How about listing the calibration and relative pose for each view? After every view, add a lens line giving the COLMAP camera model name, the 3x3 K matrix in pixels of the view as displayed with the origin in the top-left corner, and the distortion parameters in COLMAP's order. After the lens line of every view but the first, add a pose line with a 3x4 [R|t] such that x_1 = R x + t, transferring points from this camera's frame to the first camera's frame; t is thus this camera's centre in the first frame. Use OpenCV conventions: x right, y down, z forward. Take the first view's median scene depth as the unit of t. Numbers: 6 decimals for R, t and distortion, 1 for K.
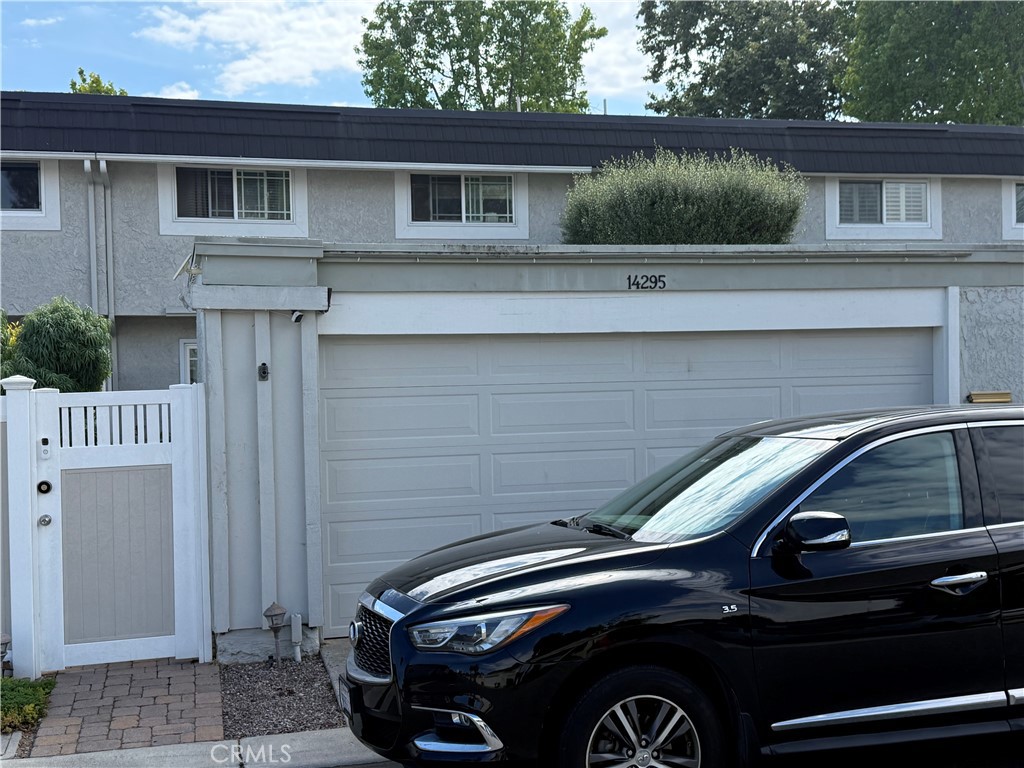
lens RADIAL K [[1260.3, 0, 506.9], [0, 1260.3, 389.3], [0, 0, 1]] dist [0.081866, 0.000000]
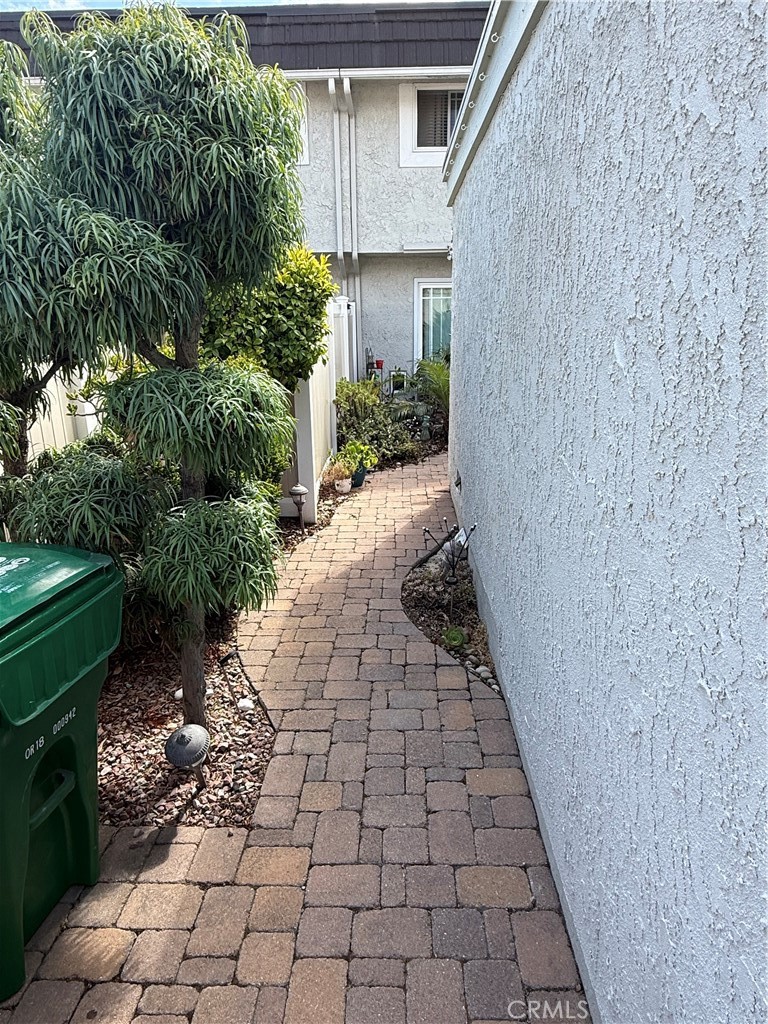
lens RADIAL K [[628.1, 0, 378.7], [0, 628.1, 514.3], [0, 0, 1]] dist [-0.007382, -0.003829]
pose [[0.960165, 0.084036, -0.266499, -0.136524], [-0.007666, 0.961270, 0.275502, 0.007418], [0.279330, -0.262484, 0.923622, 0.472772]]
